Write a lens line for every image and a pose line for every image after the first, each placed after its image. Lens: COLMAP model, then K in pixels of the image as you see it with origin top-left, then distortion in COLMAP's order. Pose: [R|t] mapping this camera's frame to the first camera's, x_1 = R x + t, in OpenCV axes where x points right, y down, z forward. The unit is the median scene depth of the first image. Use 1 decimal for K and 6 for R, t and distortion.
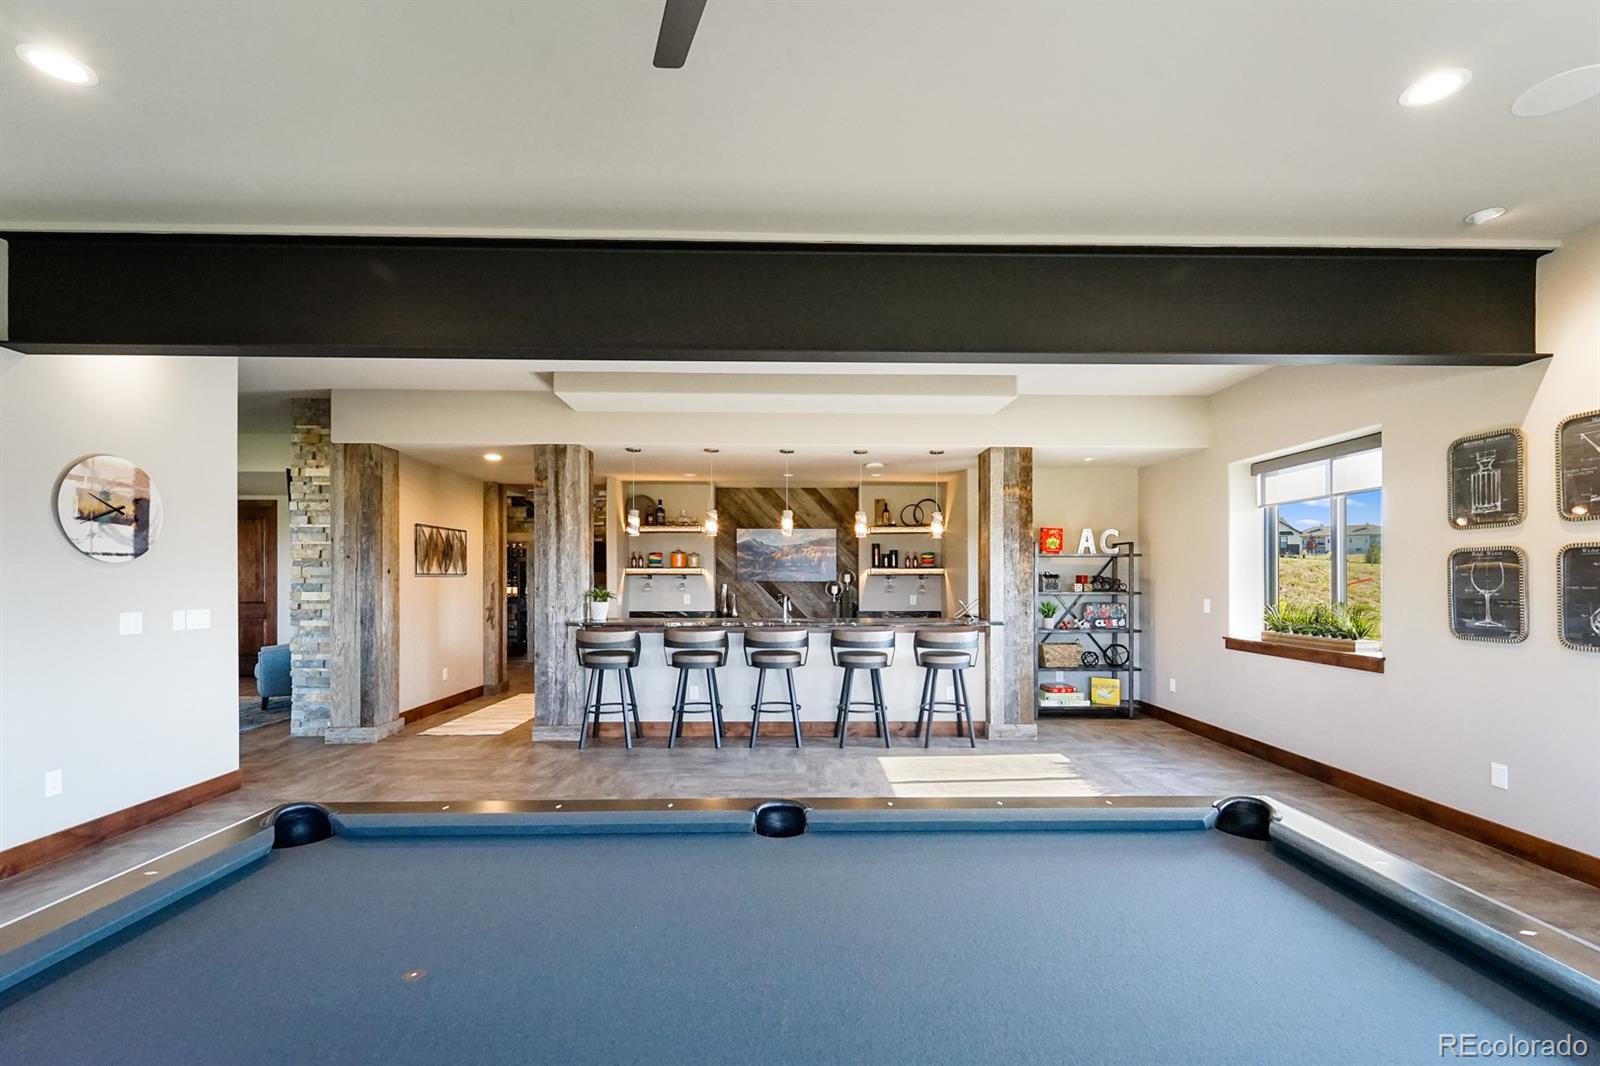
lens RADIAL K [[672.8, 0, 822.3], [0, 672.8, 579.7], [0, 0, 1]] dist [0.003691, -0.001444]
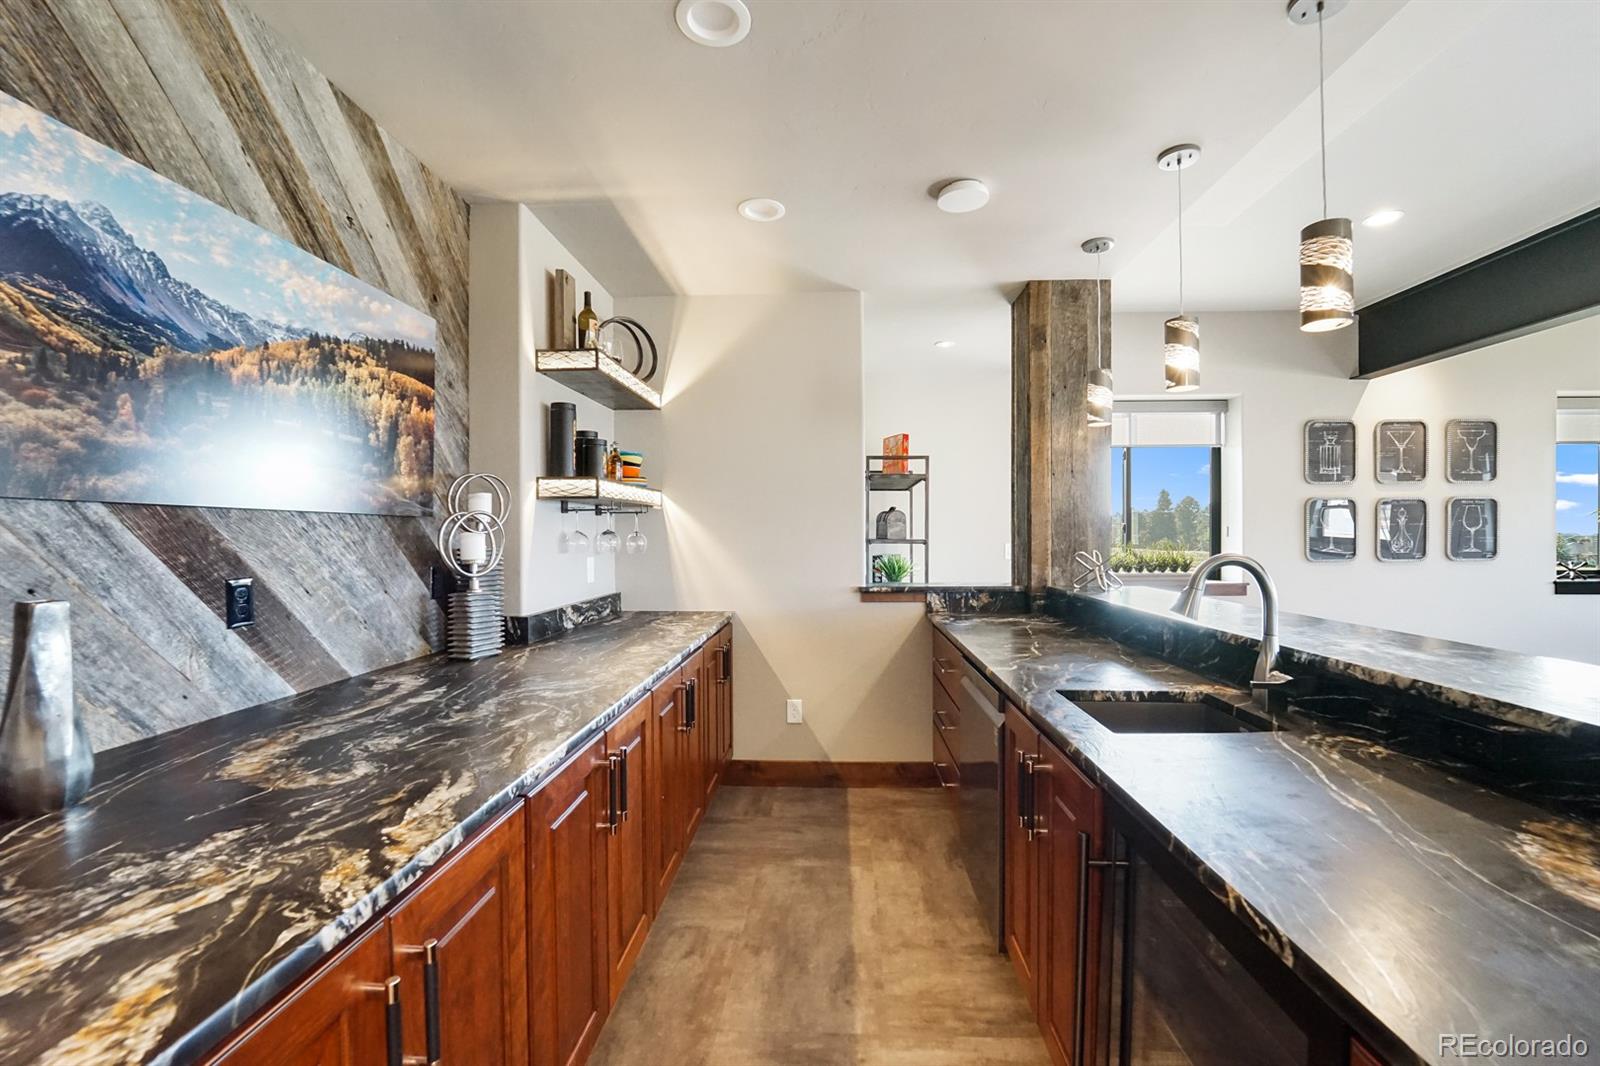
lens RADIAL K [[672.8, 0, 807.3], [0, 672.8, 541.2], [0, 0, 1]] dist [0.003691, -0.001444]
pose [[0.086590, -0.009681, 0.996197, -0.346016], [0.007217, 0.999933, 0.009090, 0.014892], [-0.996218, 0.006402, 0.086654, 1.231712]]
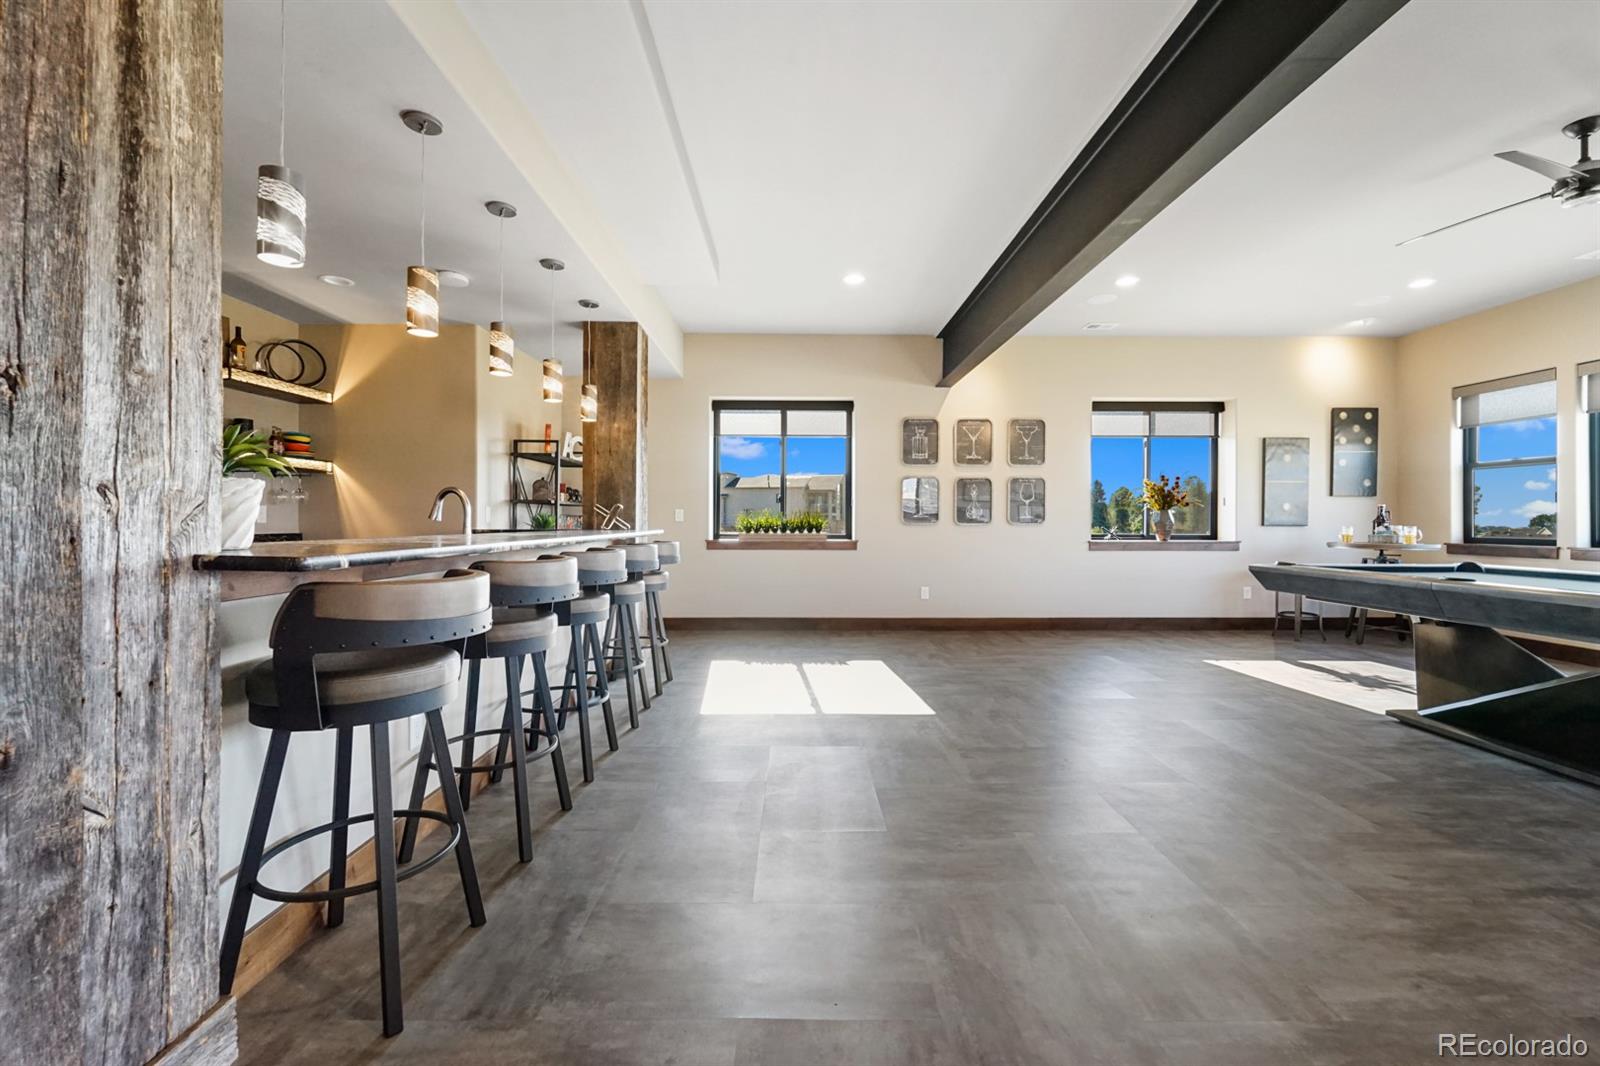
lens RADIAL K [[672.8, 0, 800.3], [0, 672.8, 519.8], [0, 0, 1]] dist [0.003691, -0.001444]
pose [[0.028881, 0.003012, 0.999578, -0.587944], [0.001345, 0.999994, -0.003052, 0.050332], [-0.999582, 0.001432, 0.028877, 0.794475]]
